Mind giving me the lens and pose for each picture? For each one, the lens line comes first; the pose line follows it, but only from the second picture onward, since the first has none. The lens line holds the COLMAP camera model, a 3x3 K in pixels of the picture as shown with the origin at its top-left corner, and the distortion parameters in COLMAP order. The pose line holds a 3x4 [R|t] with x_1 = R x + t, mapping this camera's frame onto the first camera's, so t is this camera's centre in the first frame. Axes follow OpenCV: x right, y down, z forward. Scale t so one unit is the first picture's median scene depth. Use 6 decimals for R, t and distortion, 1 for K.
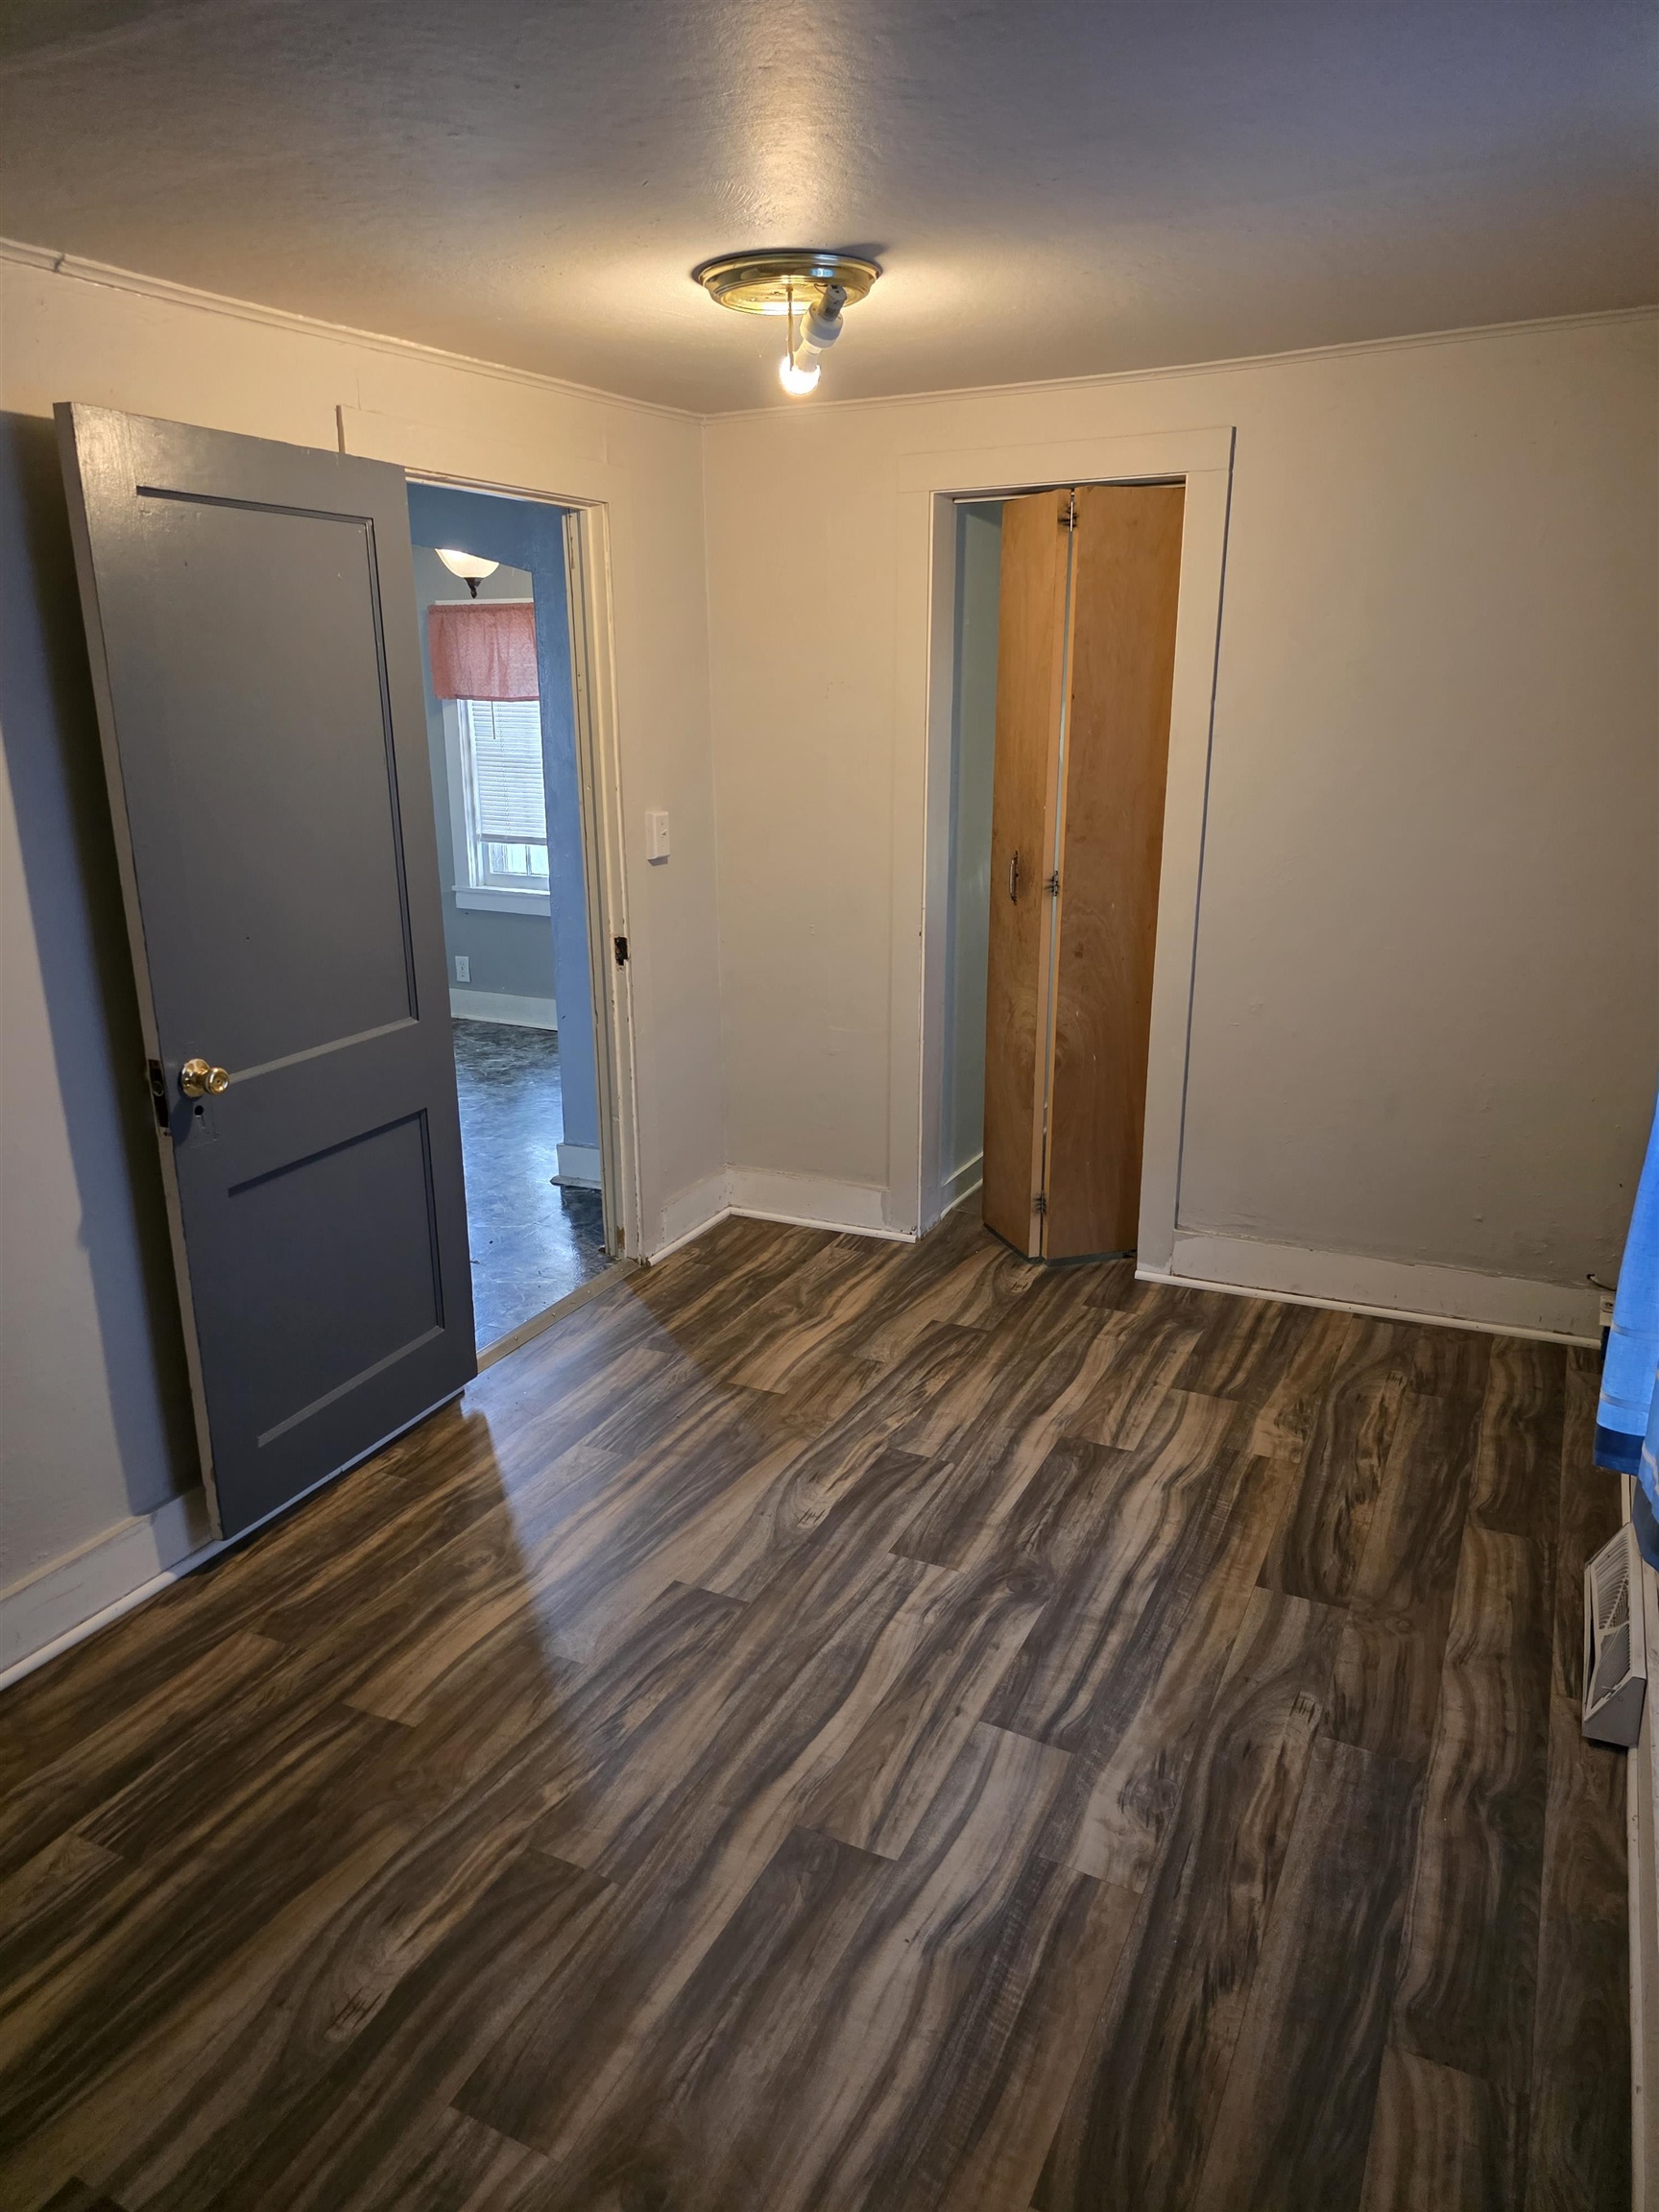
lens RADIAL K [[1476.7, 0, 788.1], [0, 1476.7, 1063.3], [0, 0, 1]] dist [0.066715, -0.070428]
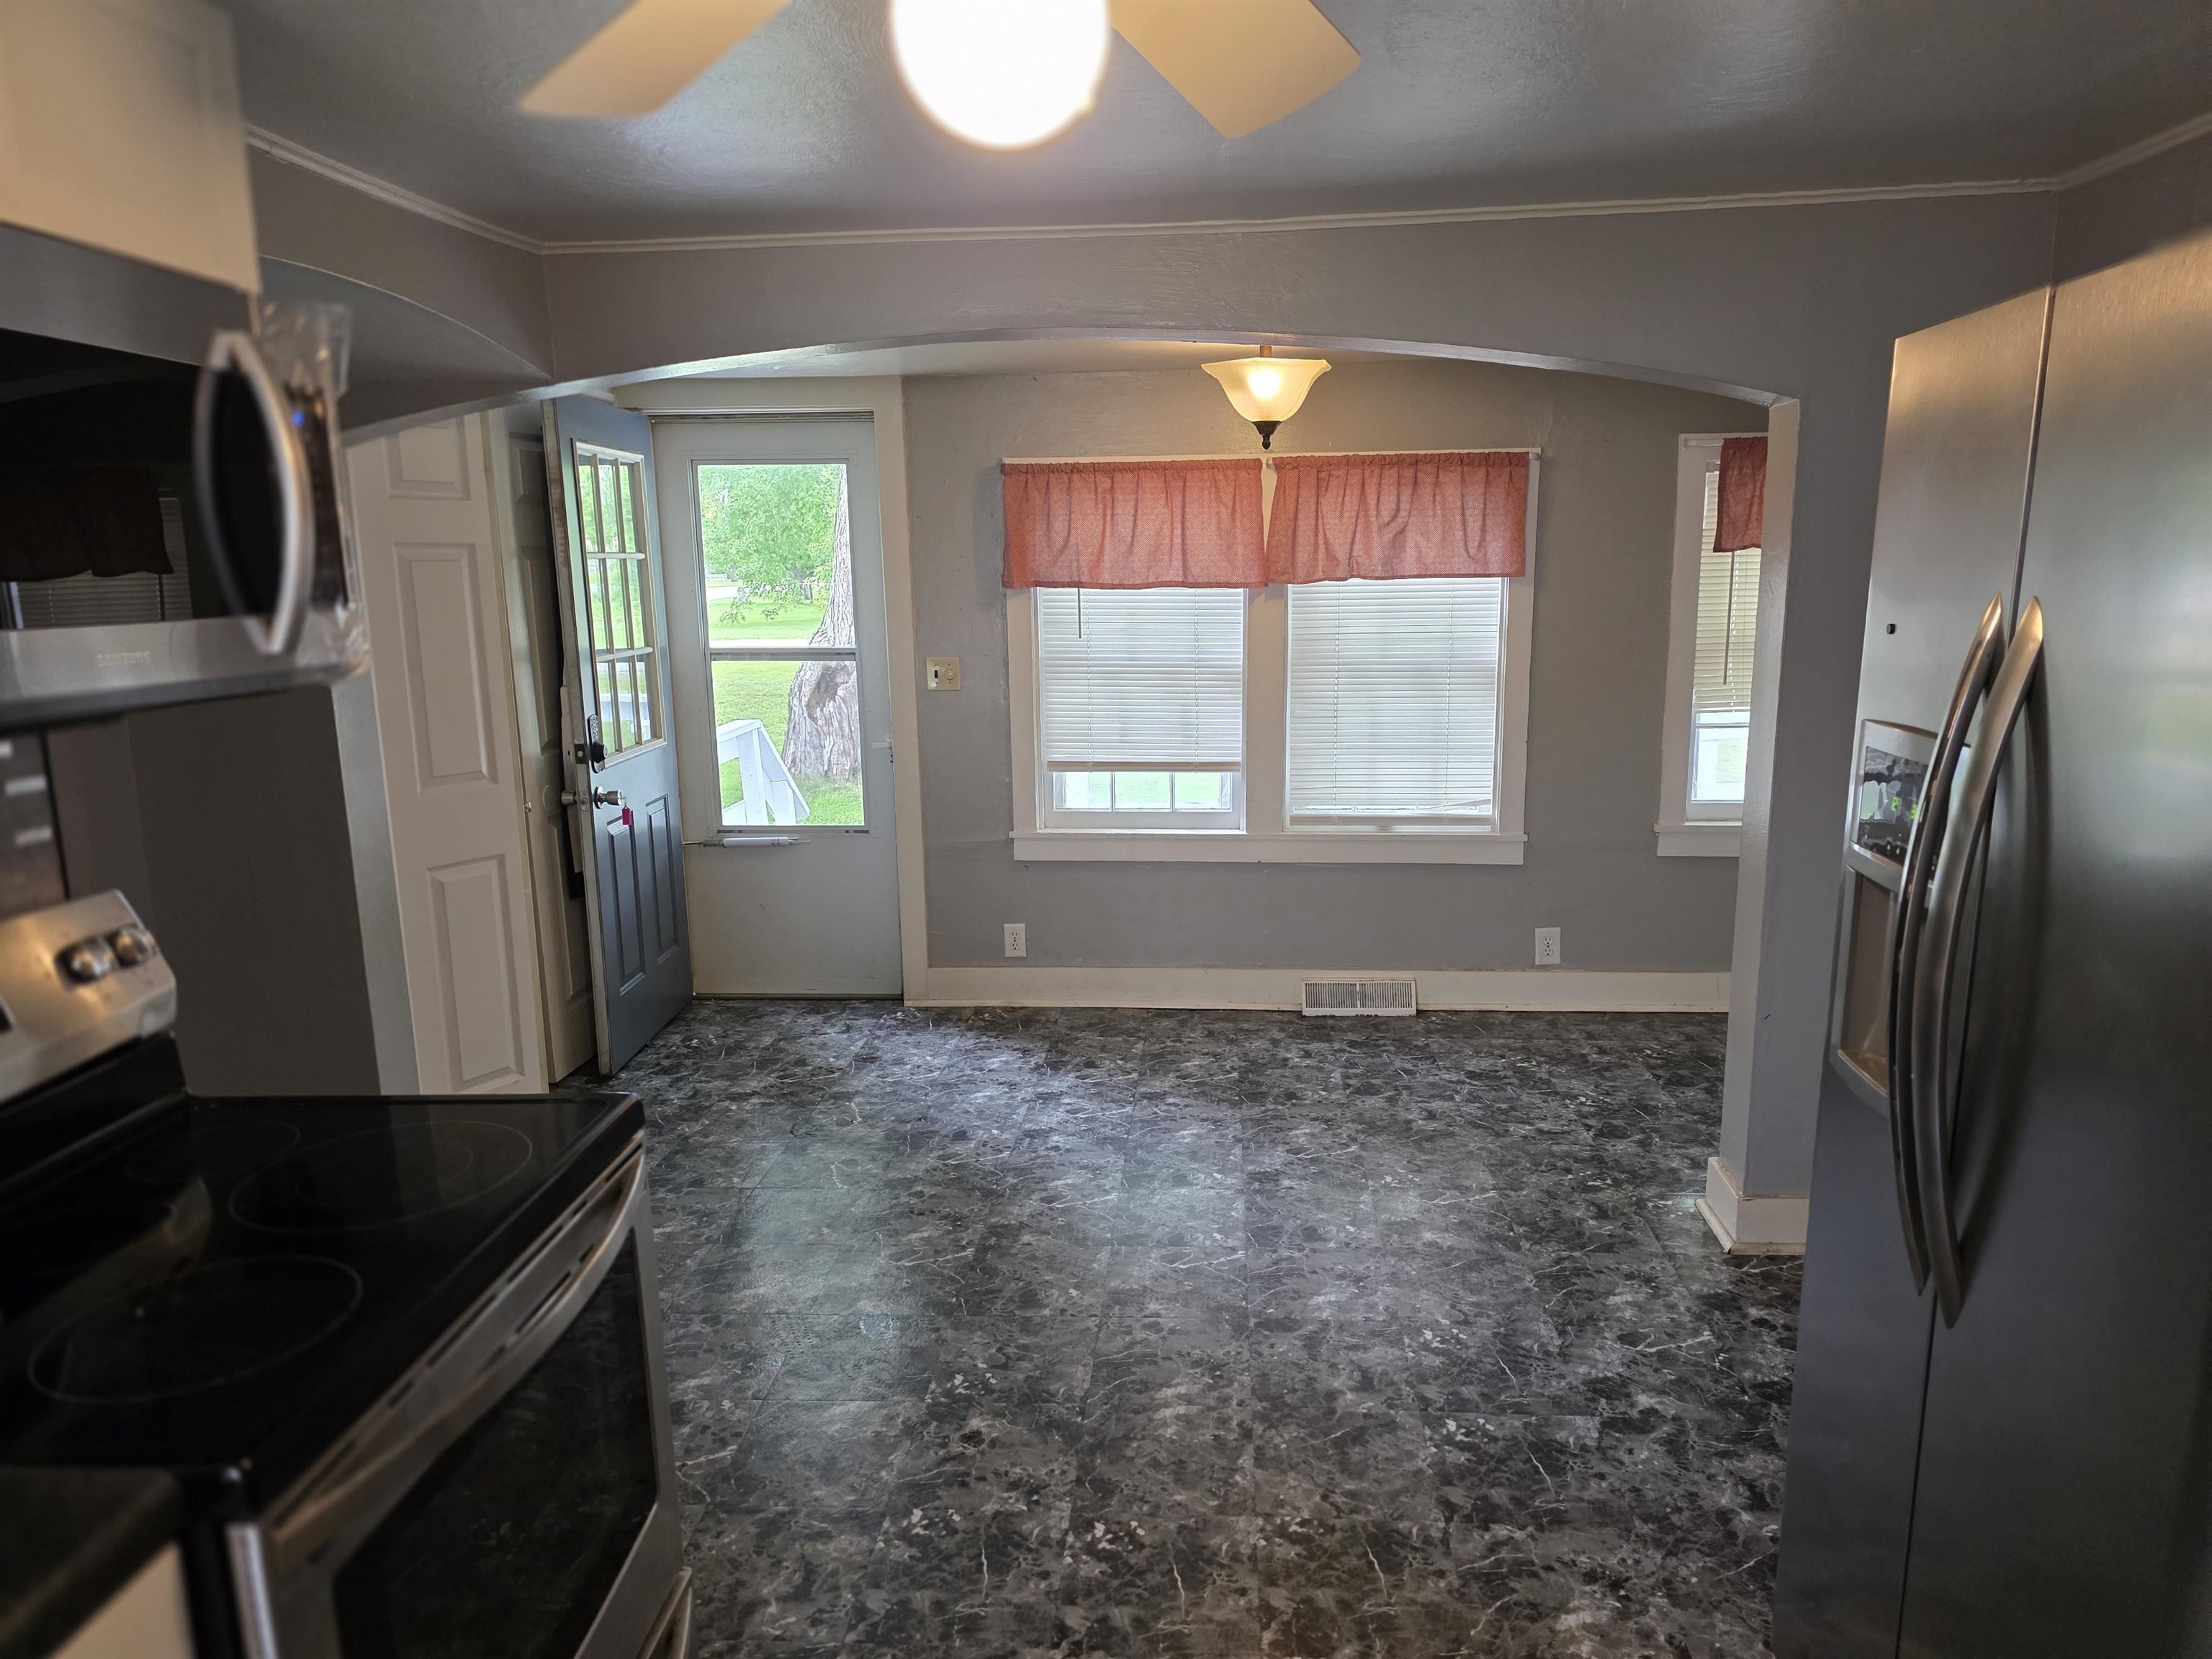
lens RADIAL K [[1476.7, 0, 1077.3], [0, 1476.7, 837.0], [0, 0, 1]] dist [0.066715, -0.070428]
pose [[0.924136, -0.071765, 0.375262, -1.124299], [0.100112, 0.993367, -0.056570, -0.168448], [-0.368713, 0.089847, 0.925191, 0.703816]]
